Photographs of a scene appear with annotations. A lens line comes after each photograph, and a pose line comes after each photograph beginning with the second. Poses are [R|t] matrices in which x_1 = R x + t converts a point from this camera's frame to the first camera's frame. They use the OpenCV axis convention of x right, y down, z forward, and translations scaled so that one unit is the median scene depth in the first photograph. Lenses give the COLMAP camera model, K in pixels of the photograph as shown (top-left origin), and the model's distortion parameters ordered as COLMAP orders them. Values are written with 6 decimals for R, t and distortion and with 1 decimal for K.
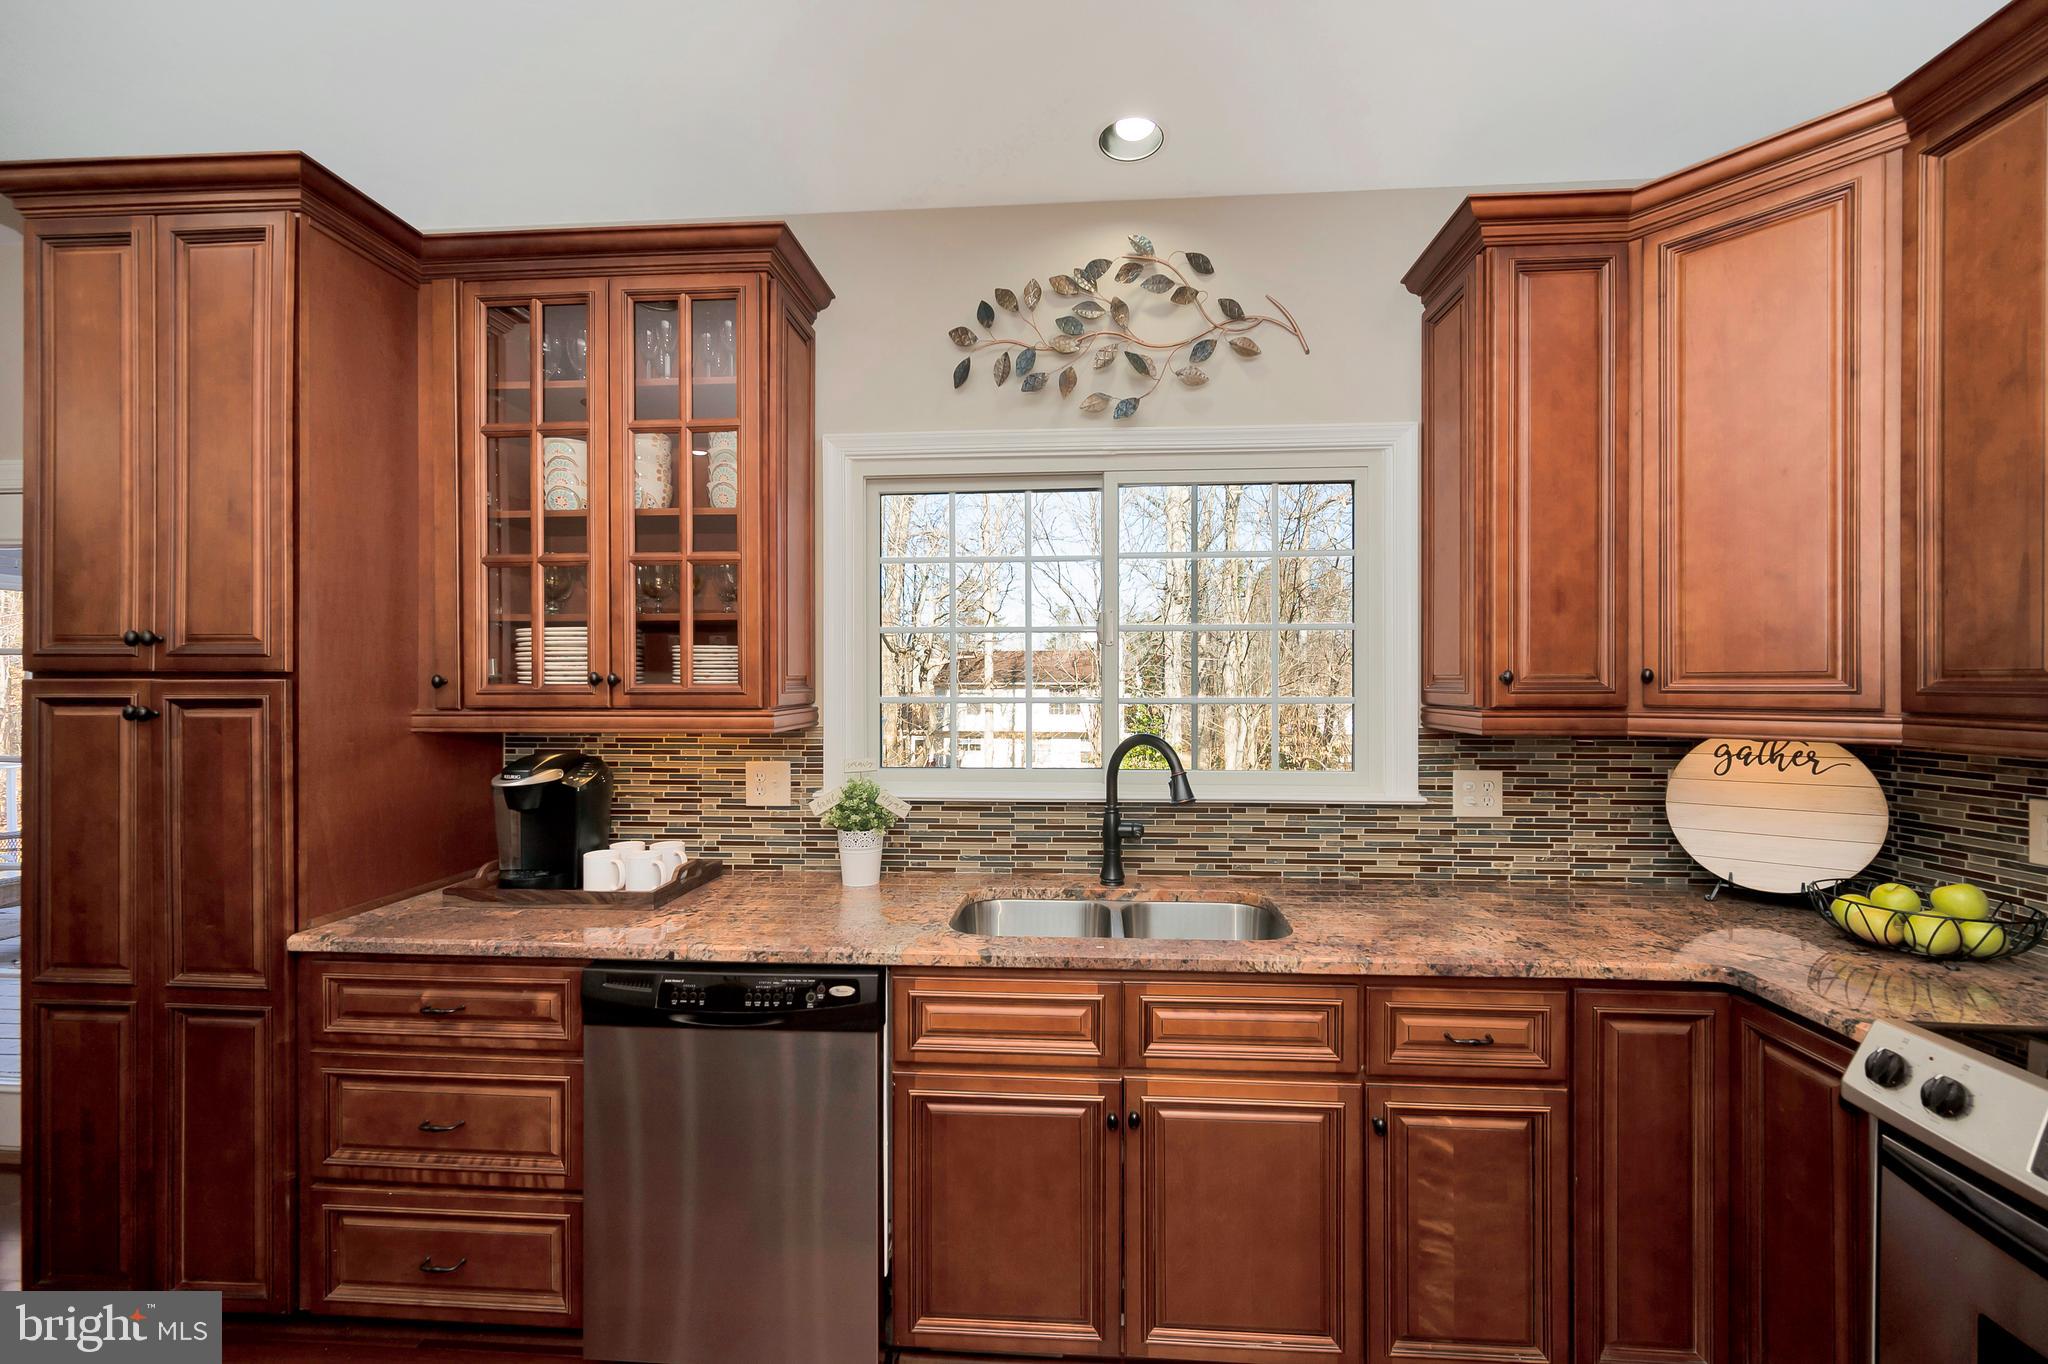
lens RADIAL K [[808.5, 0, 1045.0], [0, 808.5, 686.2], [0, 0, 1]] dist [0.000844, -0.001007]
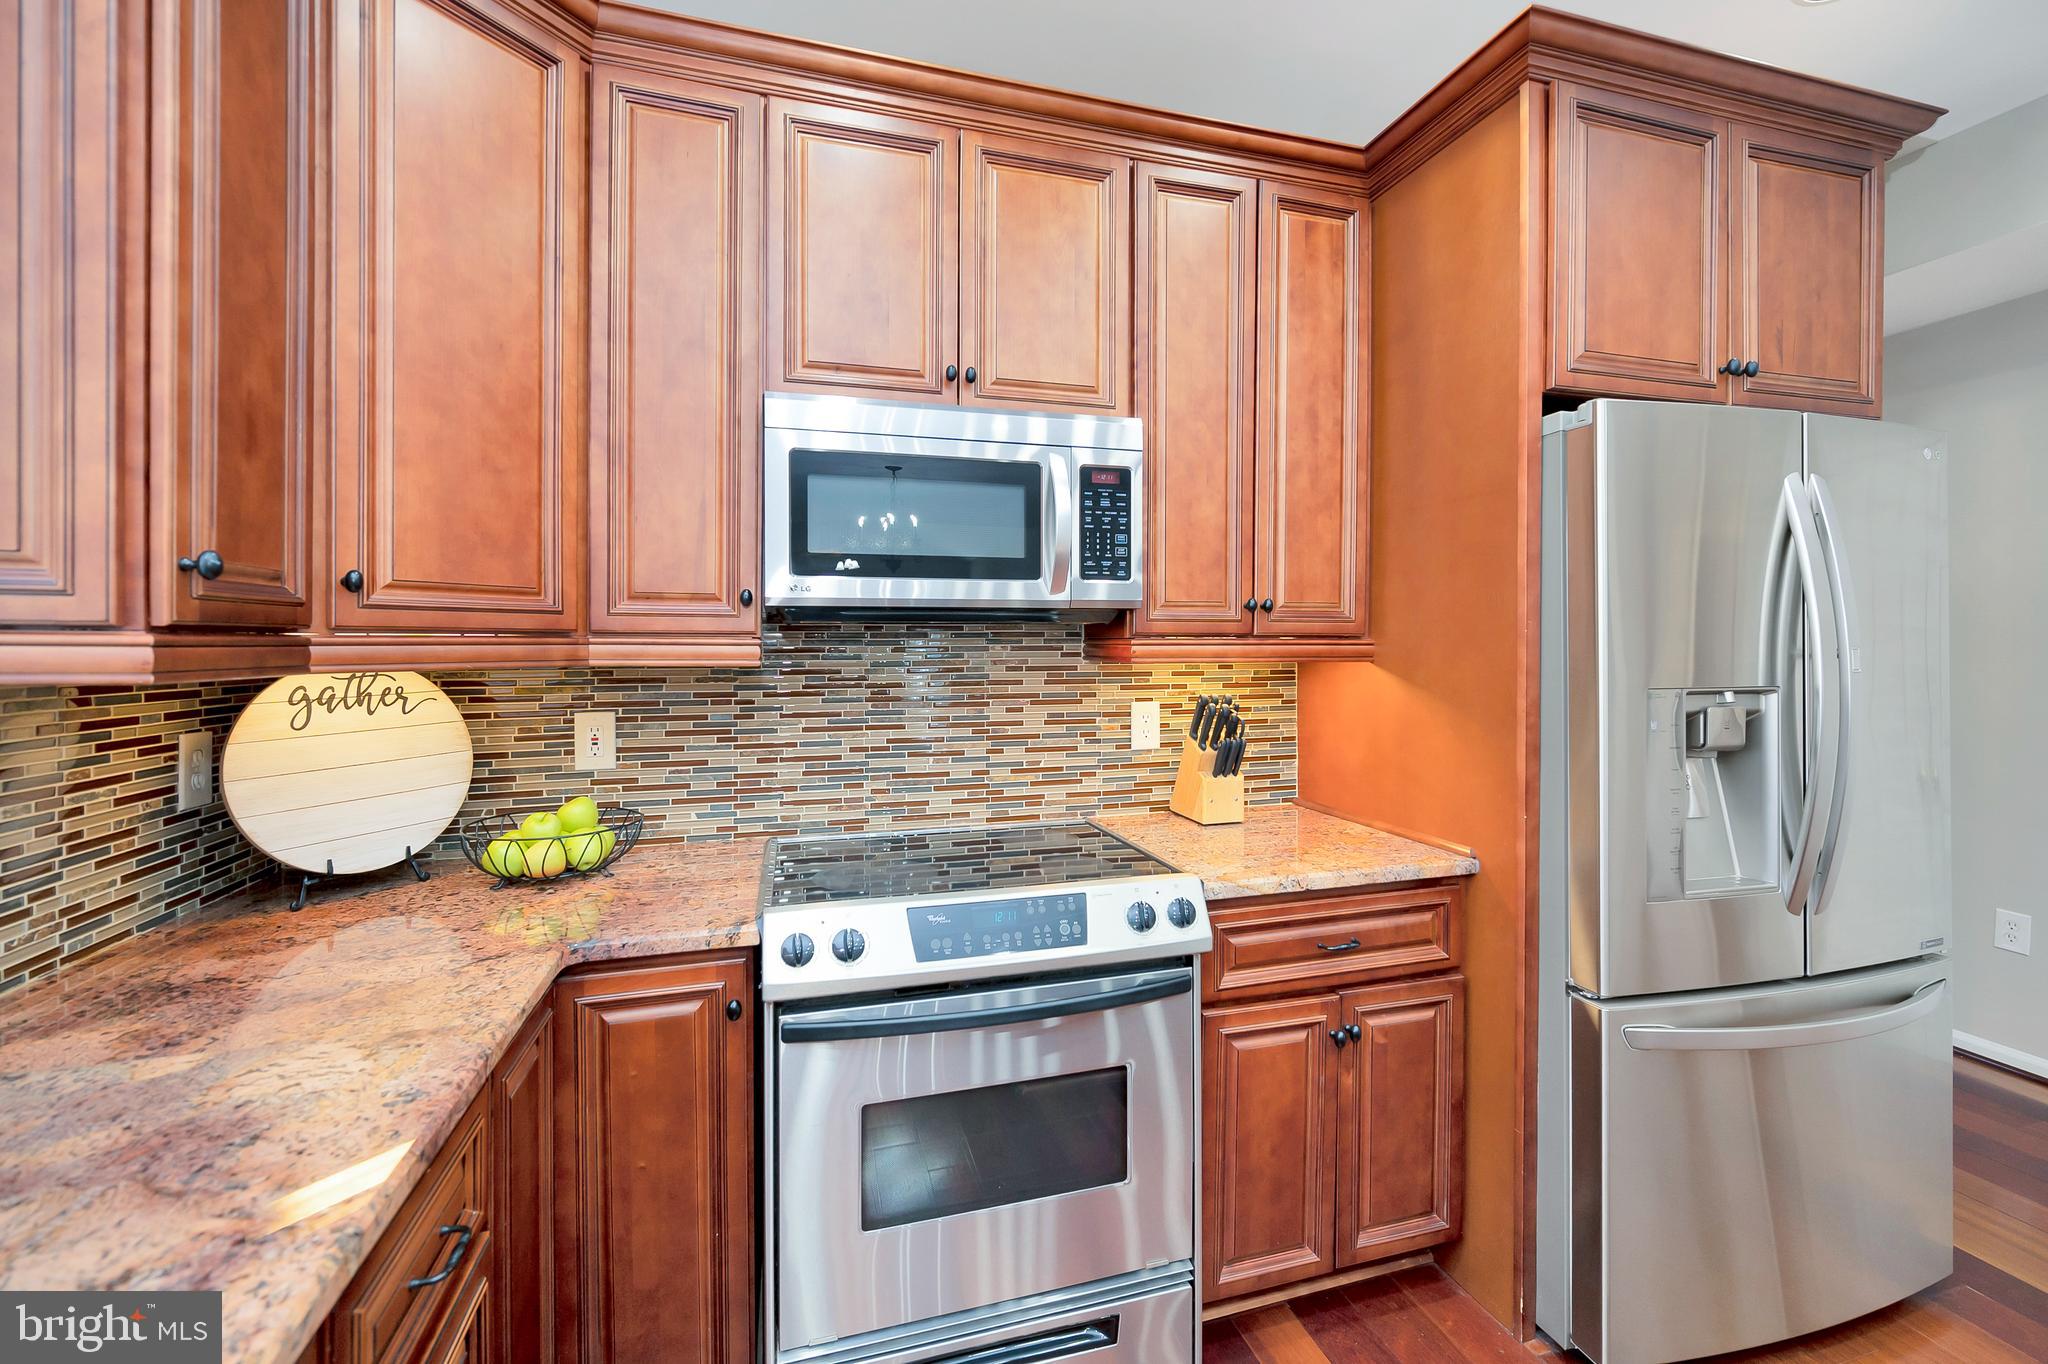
lens RADIAL K [[856.9, 0, 1037.1], [0, 856.9, 646.6], [0, 0, 1]] dist [-0.001987, -0.000398]
pose [[-0.337125, -0.002540, 0.941457, -0.092181], [0.001842, 0.999993, 0.003358, 0.036063], [-0.941458, 0.002867, -0.337118, 0.652498]]
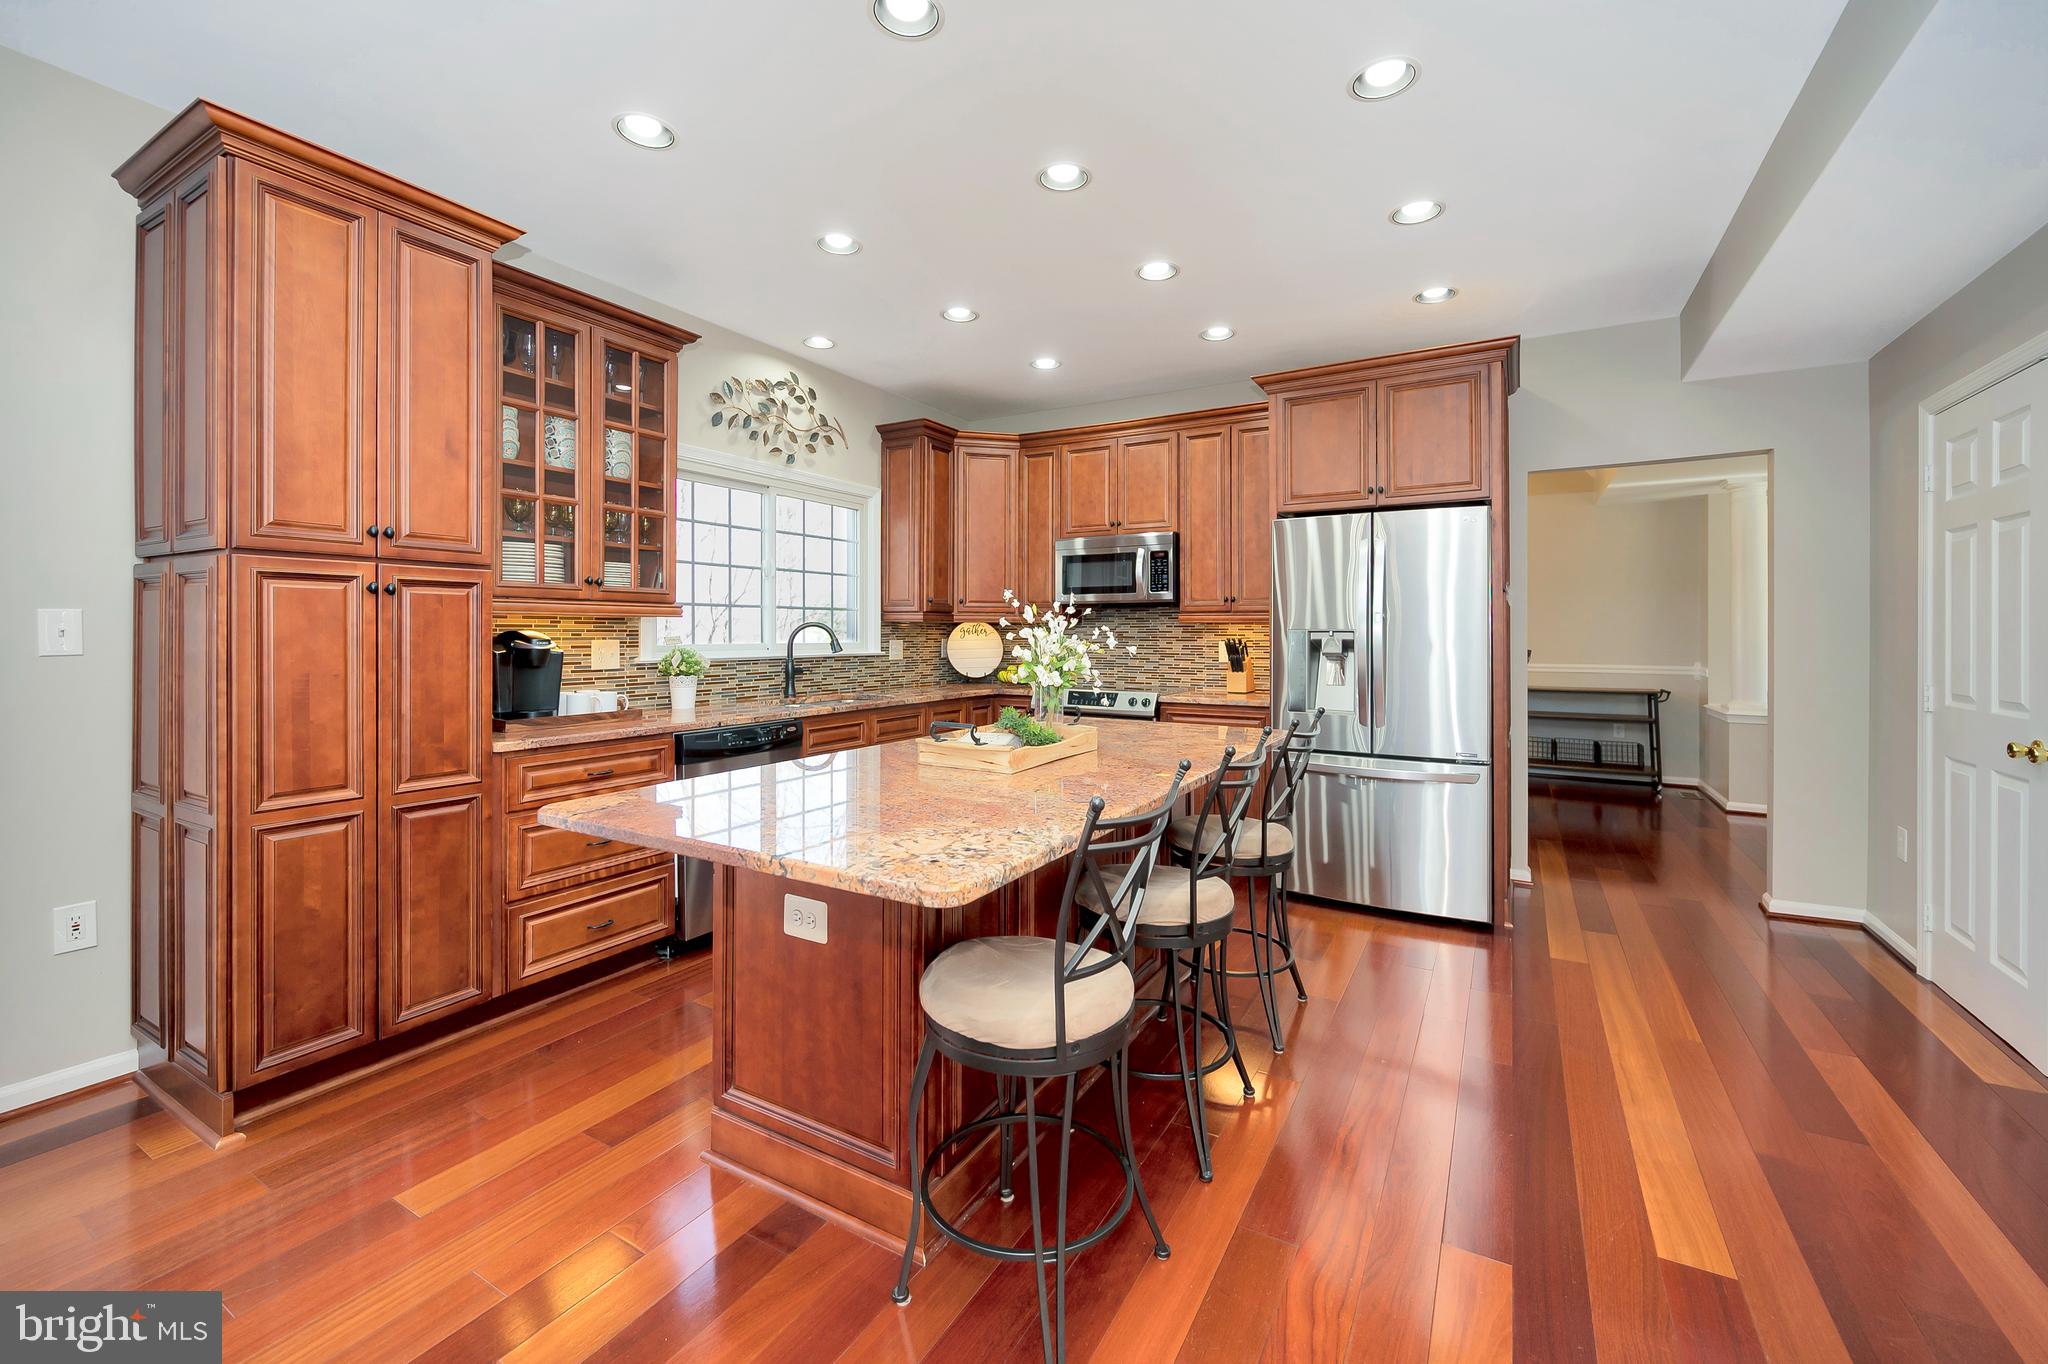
lens RADIAL K [[808.5, 0, 1019.1], [0, 808.5, 641.6], [0, 0, 1]] dist [0.000844, -0.001007]
pose [[0.462944, -0.008775, 0.886344, -1.564872], [-0.003331, 0.999927, 0.011639, 0.088388], [-0.886381, -0.008340, 0.462880, -0.469279]]
